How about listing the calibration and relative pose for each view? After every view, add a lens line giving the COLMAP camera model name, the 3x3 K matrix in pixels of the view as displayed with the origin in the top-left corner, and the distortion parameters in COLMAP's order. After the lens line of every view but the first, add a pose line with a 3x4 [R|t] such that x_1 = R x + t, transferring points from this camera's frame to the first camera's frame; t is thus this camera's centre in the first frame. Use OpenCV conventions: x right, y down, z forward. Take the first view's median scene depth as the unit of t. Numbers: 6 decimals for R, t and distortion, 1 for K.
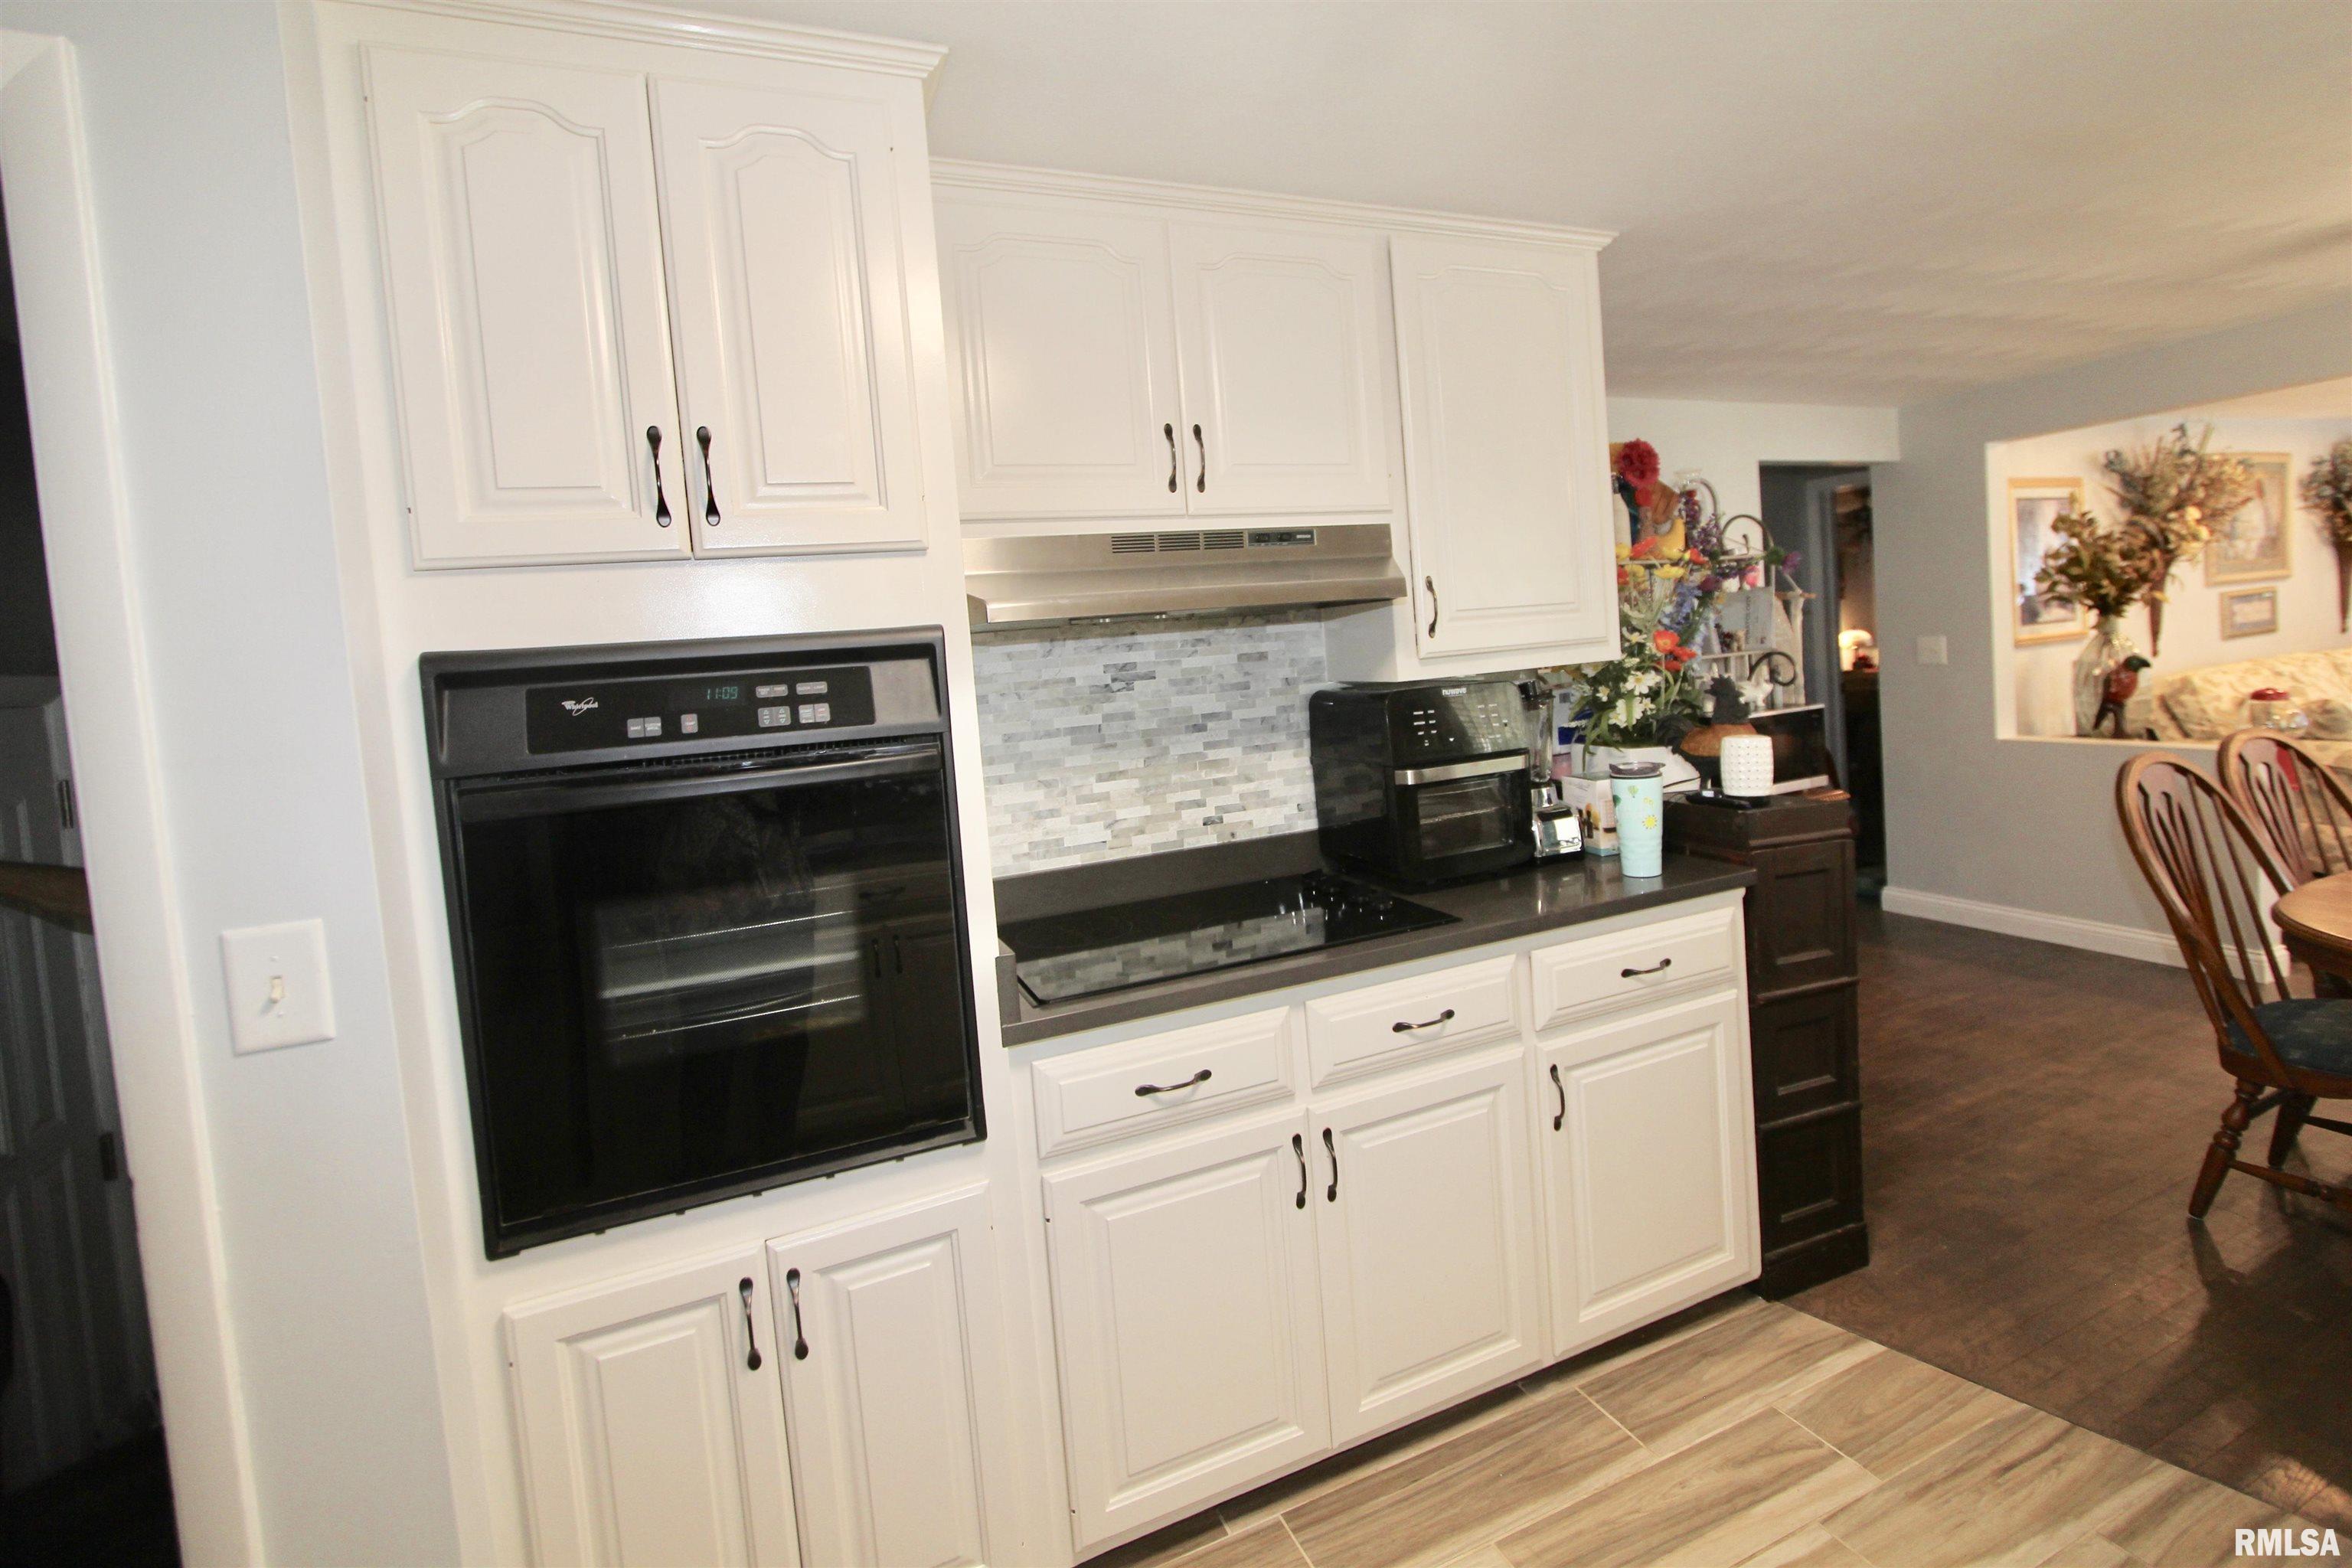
lens RADIAL K [[1079.6, 0, 1221.5], [0, 1079.6, 709.2], [0, 0, 1]] dist [-0.016679, 0.003171]
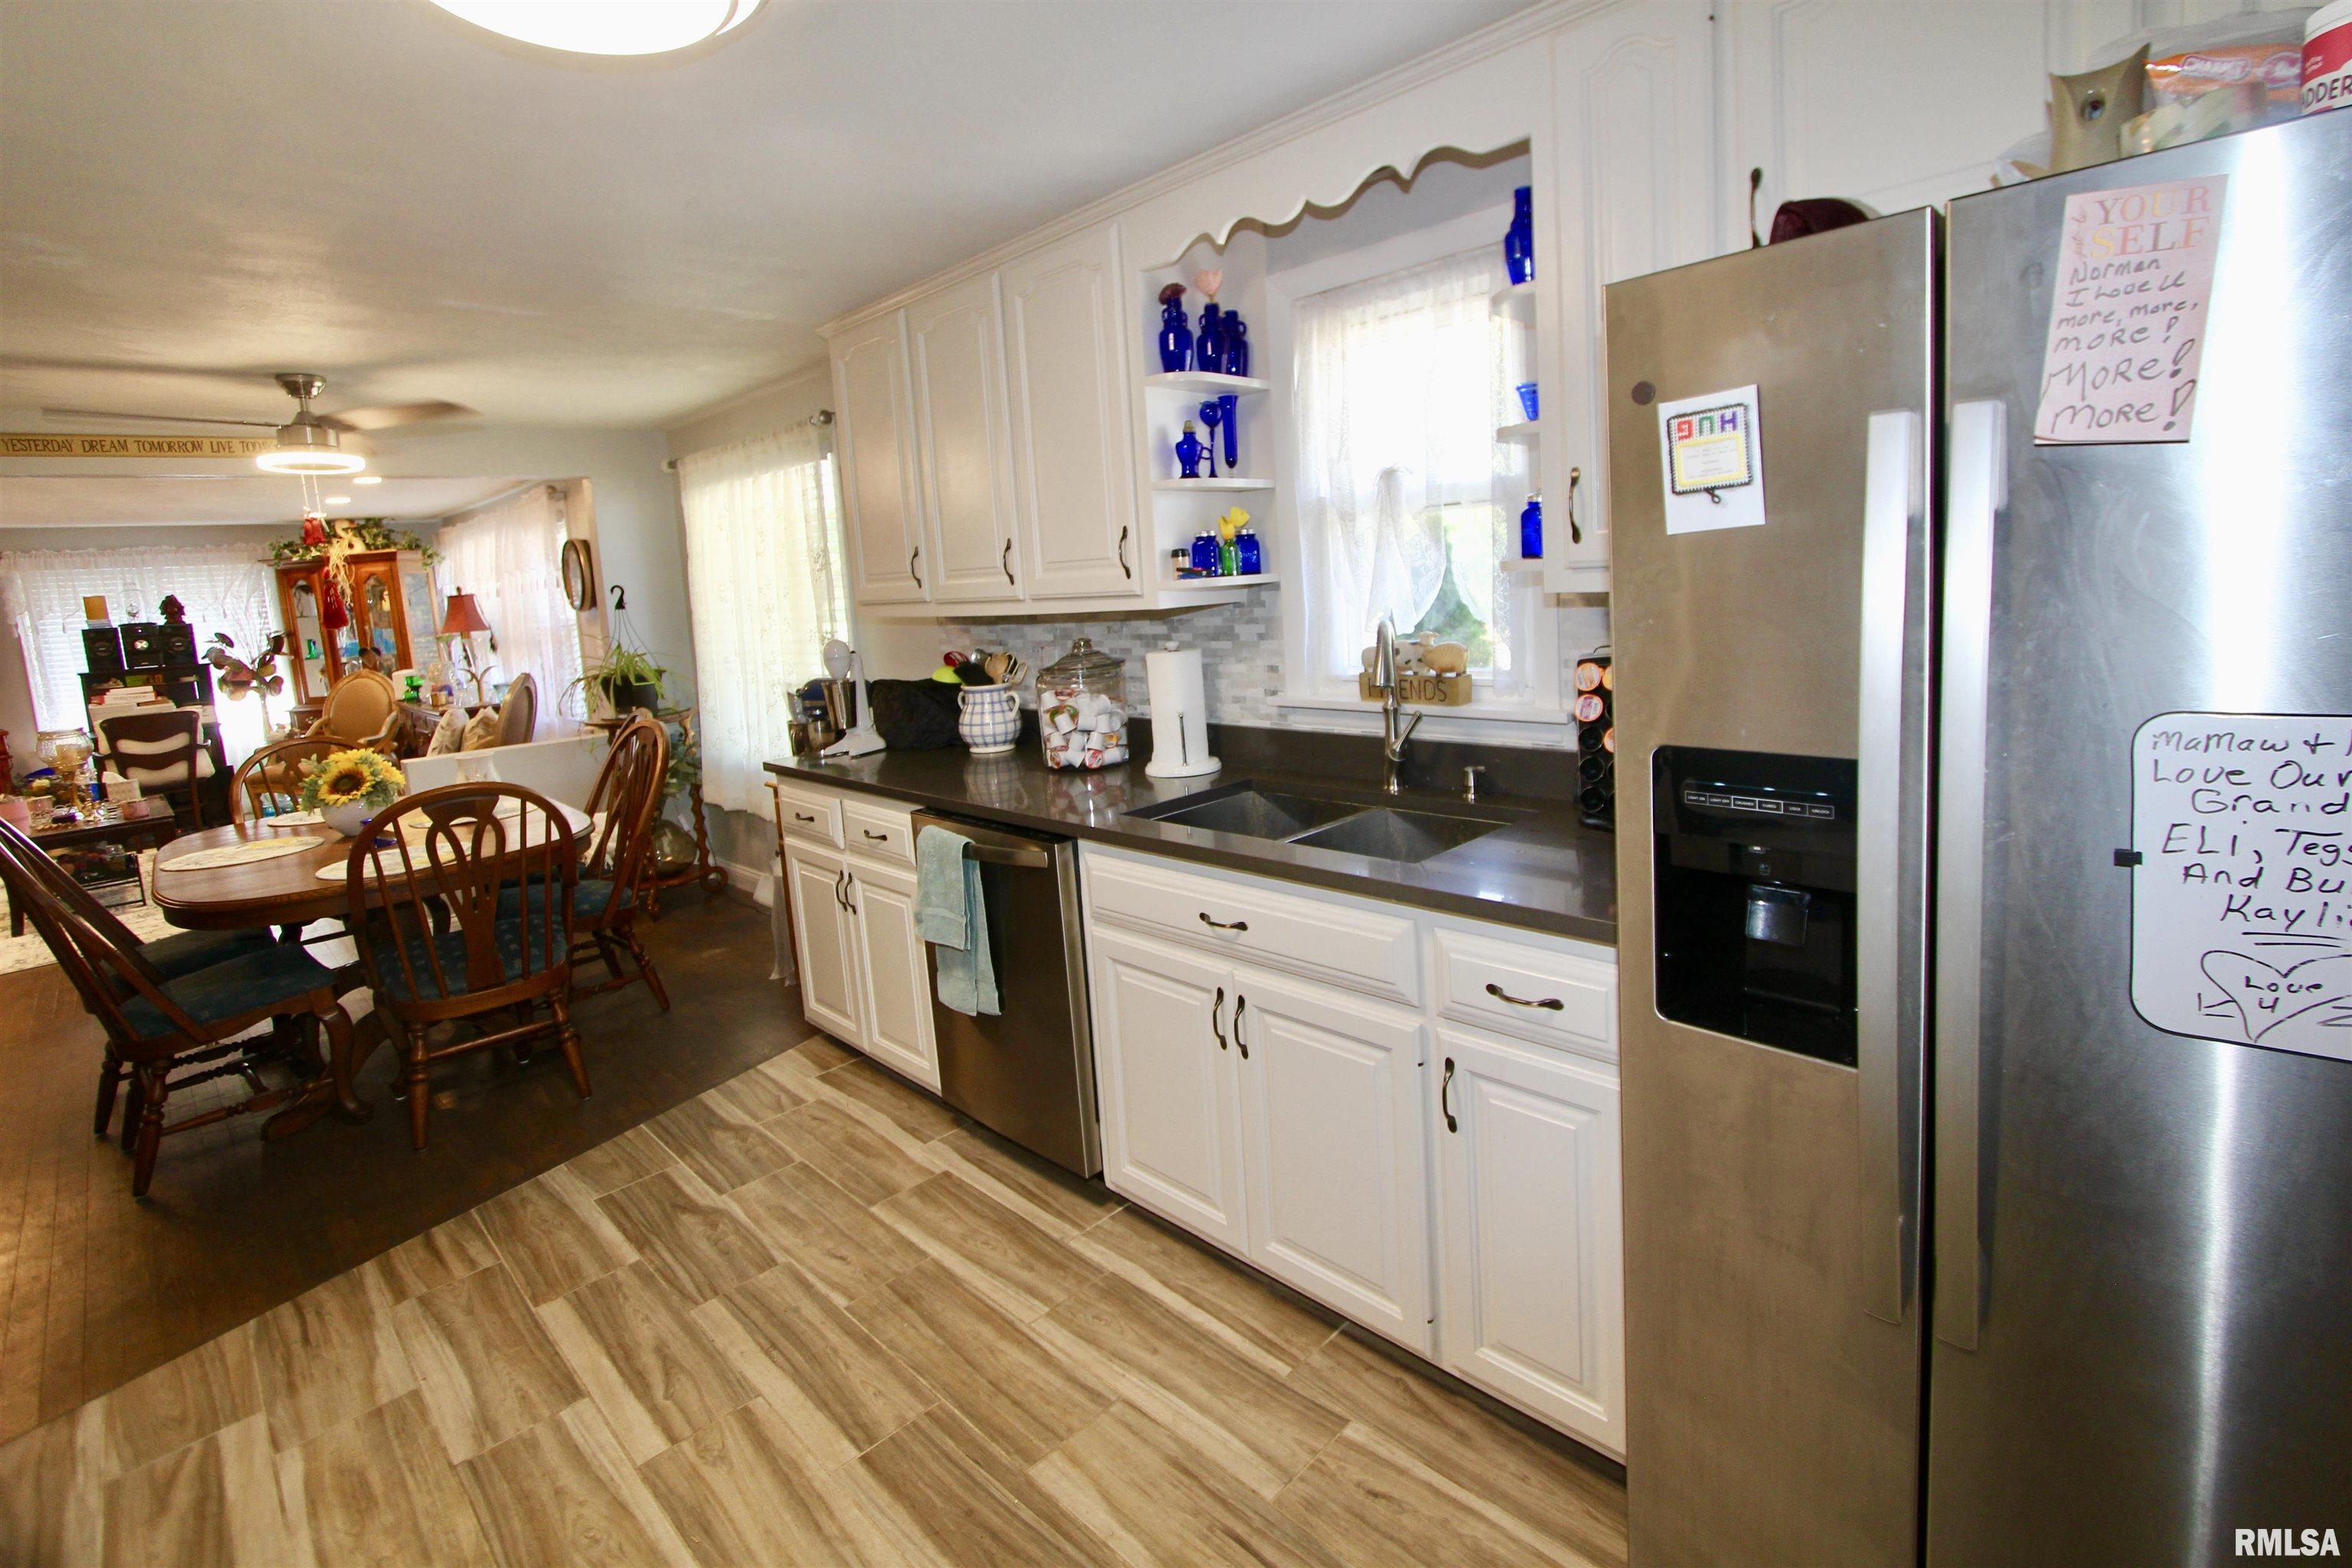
lens RADIAL K [[1079.6, 0, 1227.0], [0, 1079.6, 690.4], [0, 0, 1]] dist [-0.016679, 0.003171]
pose [[-0.375096, -0.008976, 0.926942, -0.253719], [0.153325, 0.985579, 0.071588, 0.017433], [-0.914218, 0.168976, -0.368311, 0.115606]]
